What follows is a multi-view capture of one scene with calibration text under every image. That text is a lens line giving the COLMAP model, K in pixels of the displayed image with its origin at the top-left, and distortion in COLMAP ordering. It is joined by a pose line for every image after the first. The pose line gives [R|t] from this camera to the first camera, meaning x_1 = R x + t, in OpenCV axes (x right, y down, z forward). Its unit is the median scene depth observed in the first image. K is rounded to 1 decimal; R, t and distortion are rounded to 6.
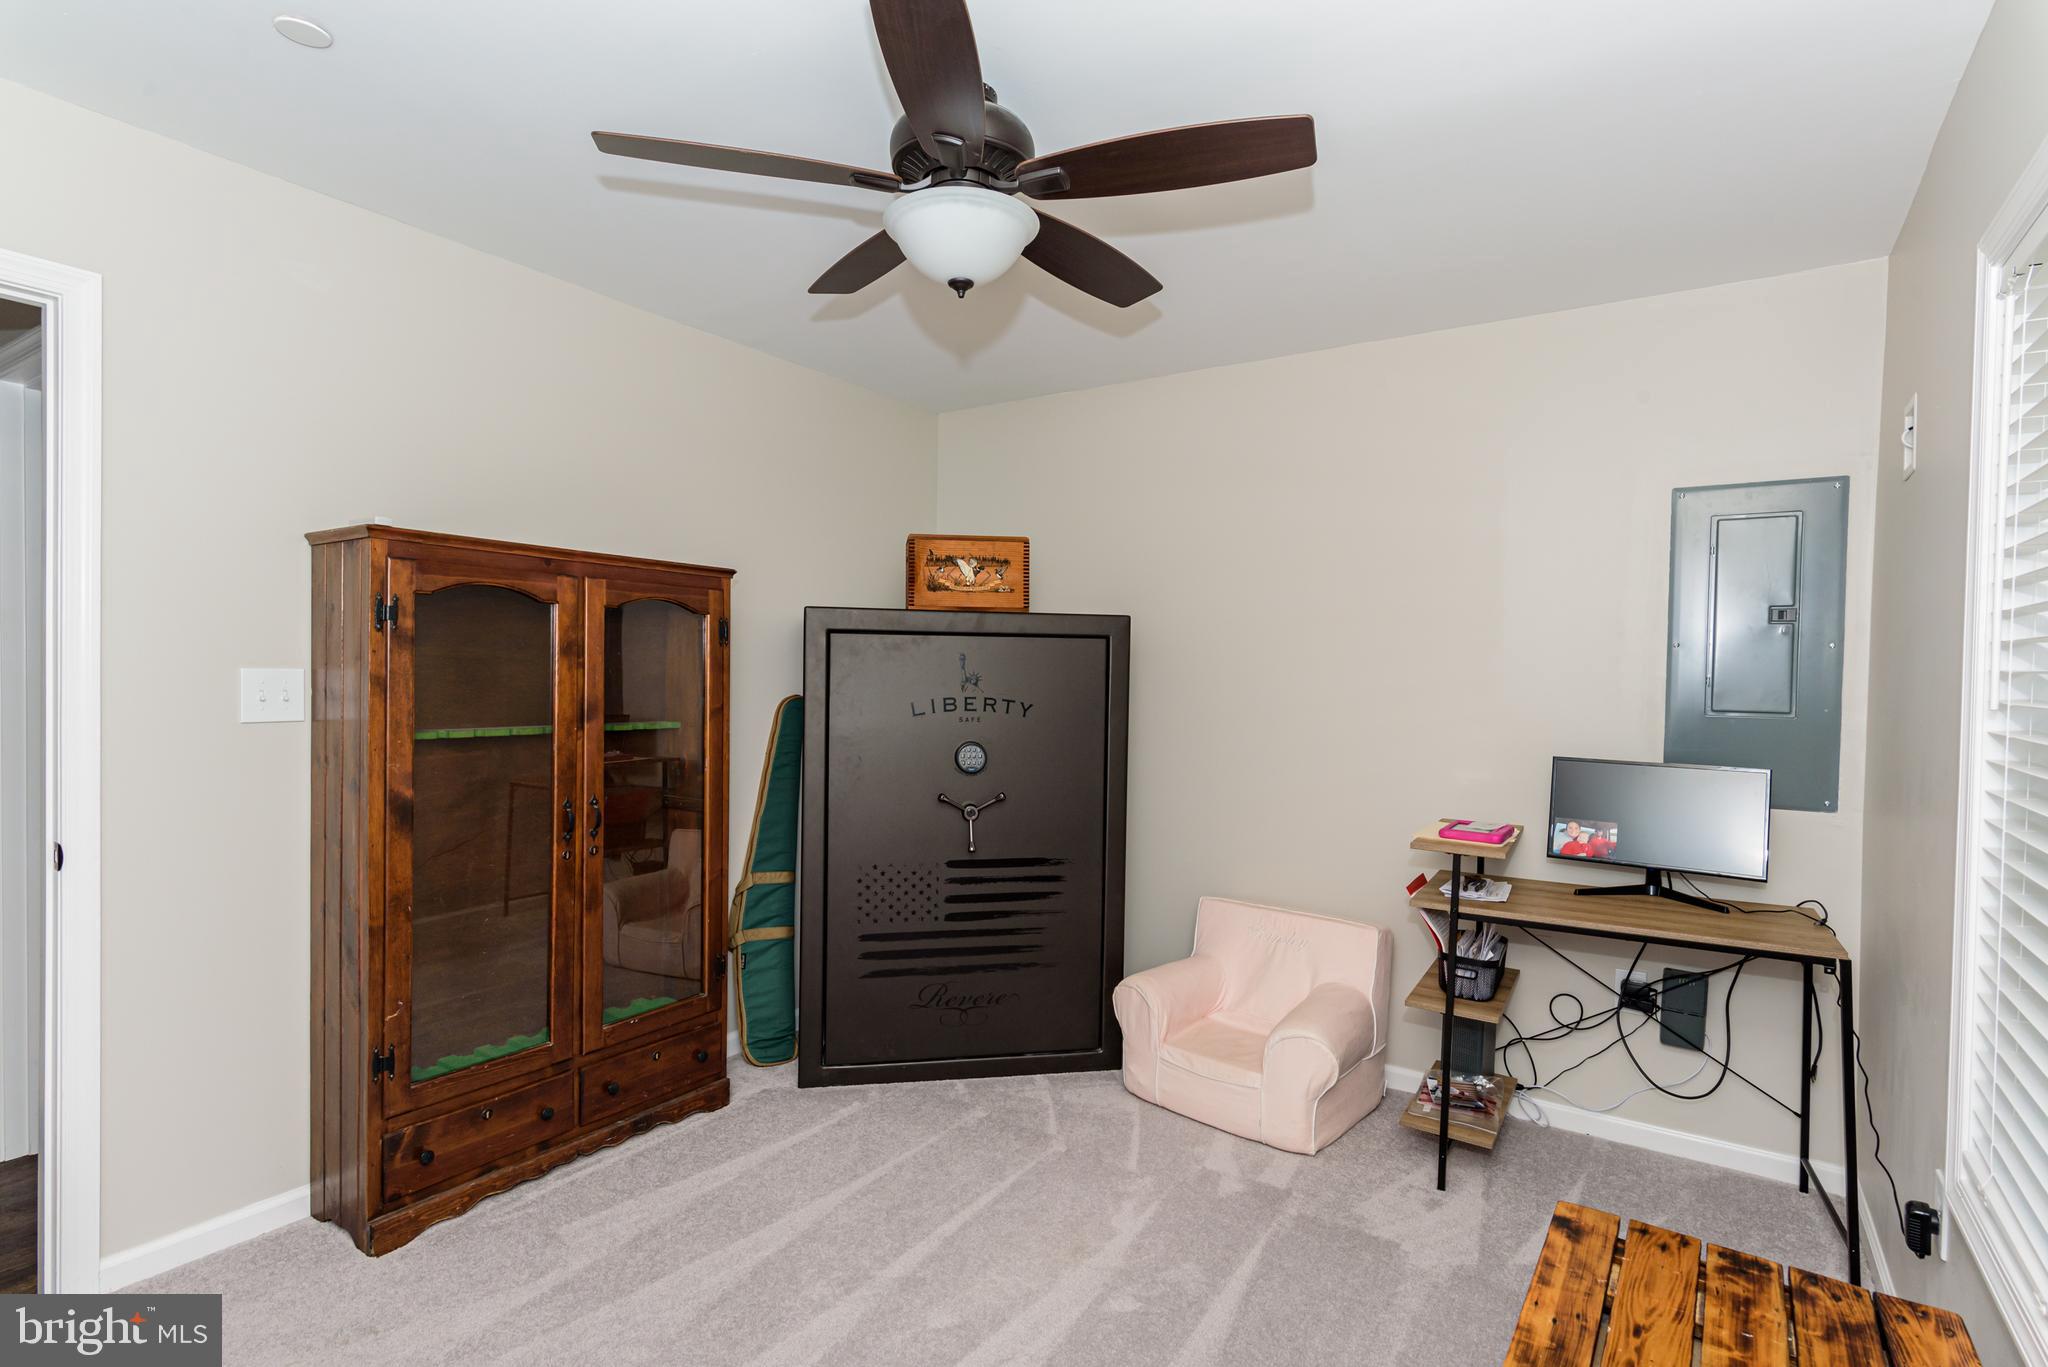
lens RADIAL K [[1012.3, 0, 1024.5], [0, 1012.3, 692.2], [0, 0, 1]] dist [0.002985, -0.000893]
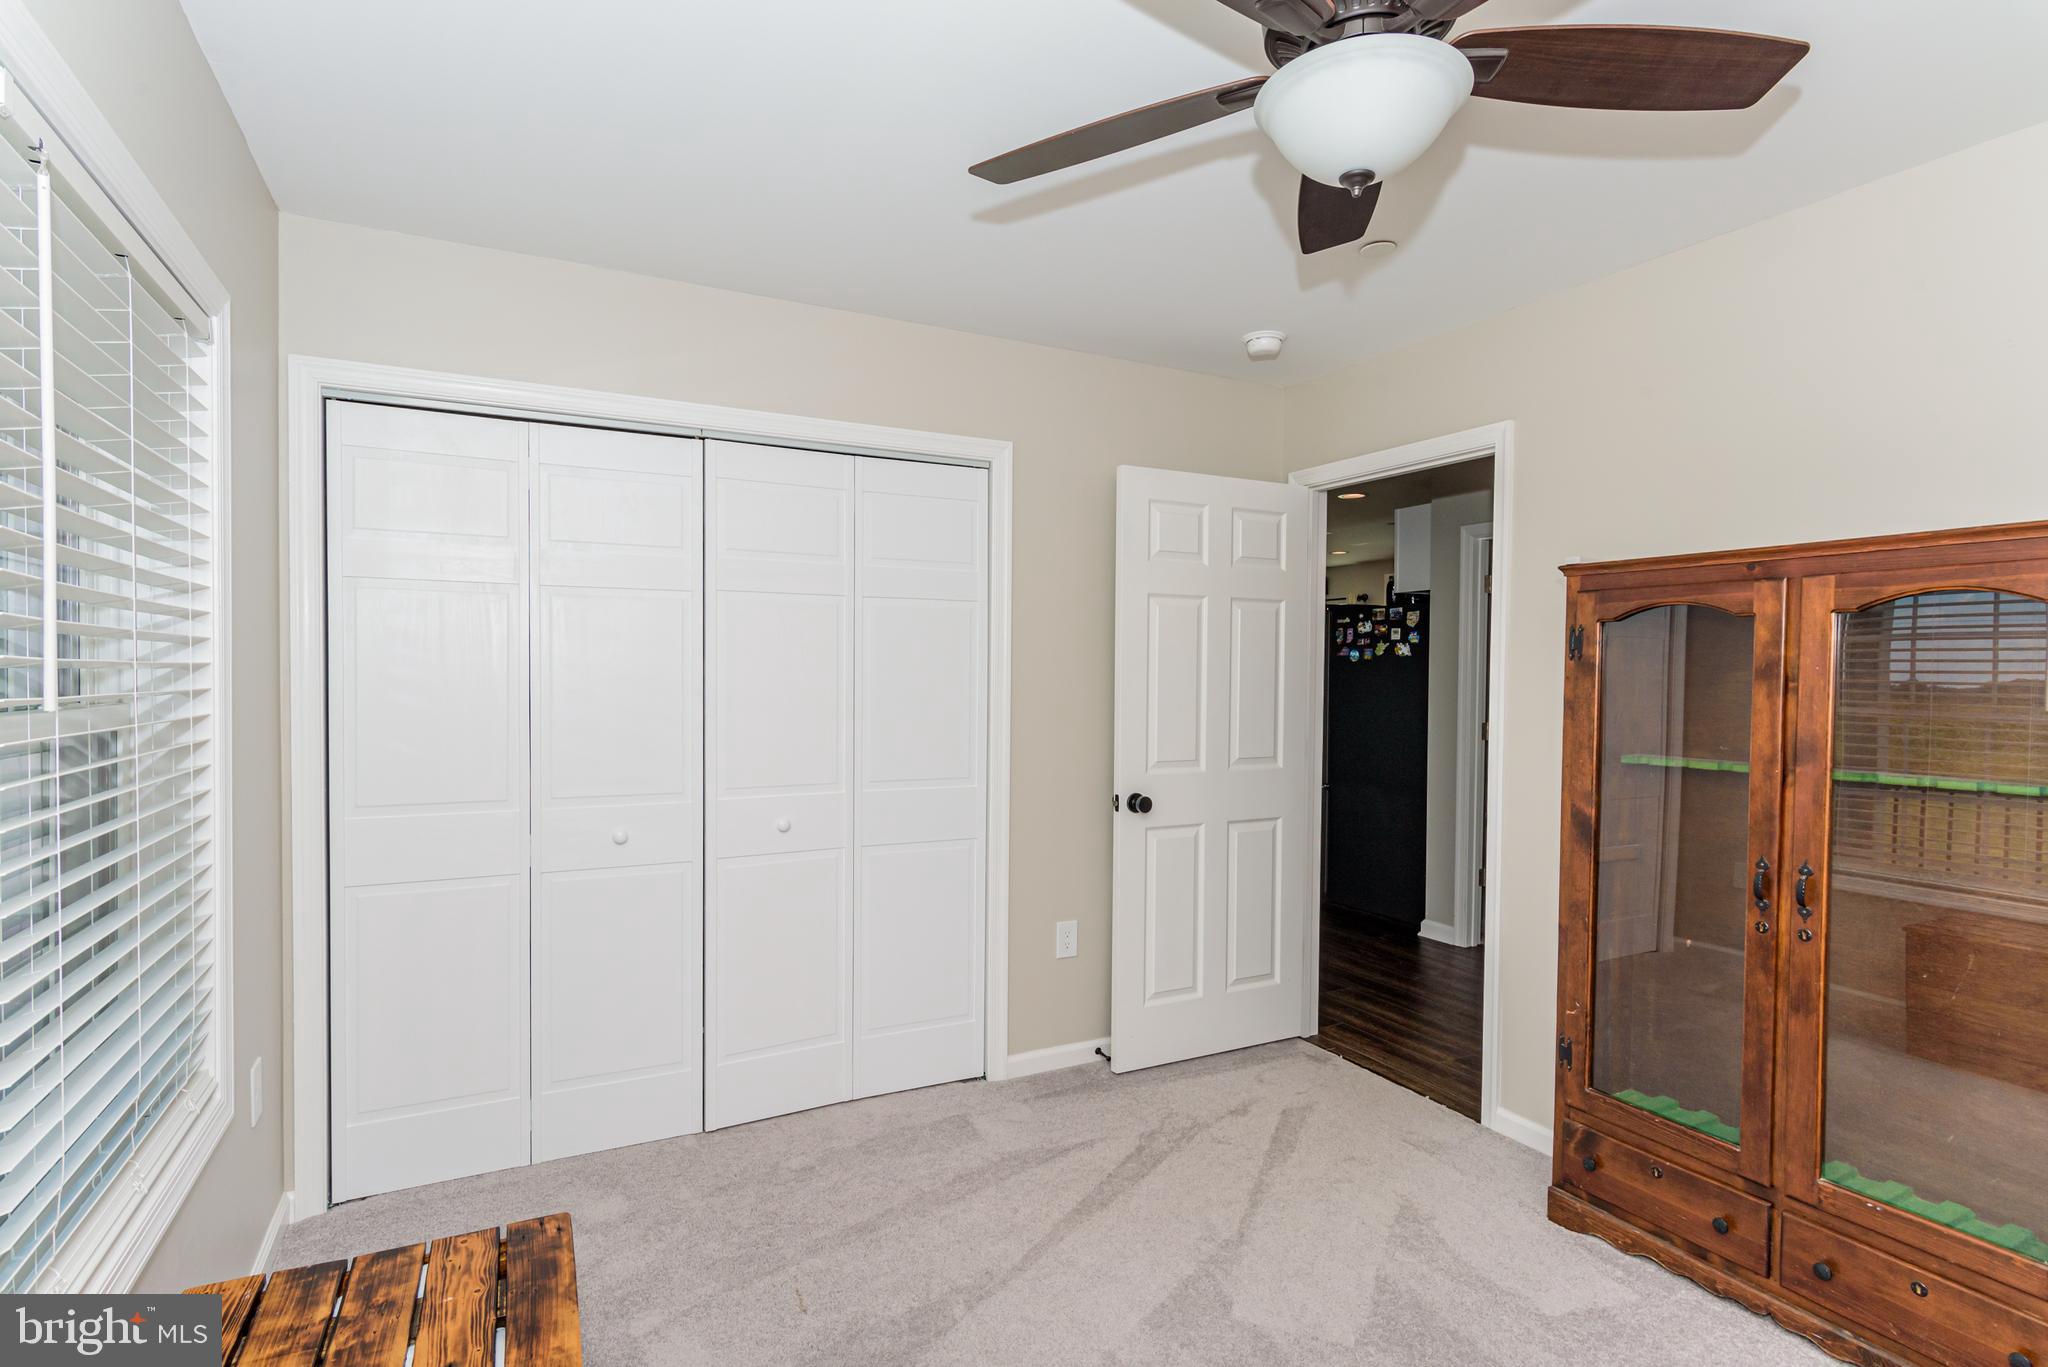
lens RADIAL K [[1012.3, 0, 1024.7], [0, 1012.3, 677.1], [0, 0, 1]] dist [0.002985, -0.000893]
pose [[-0.477955, -0.018202, -0.878196, 0.563985], [-0.035254, 0.999377, -0.001527, -0.016046], [0.877677, 0.030230, -0.478299, 0.905241]]
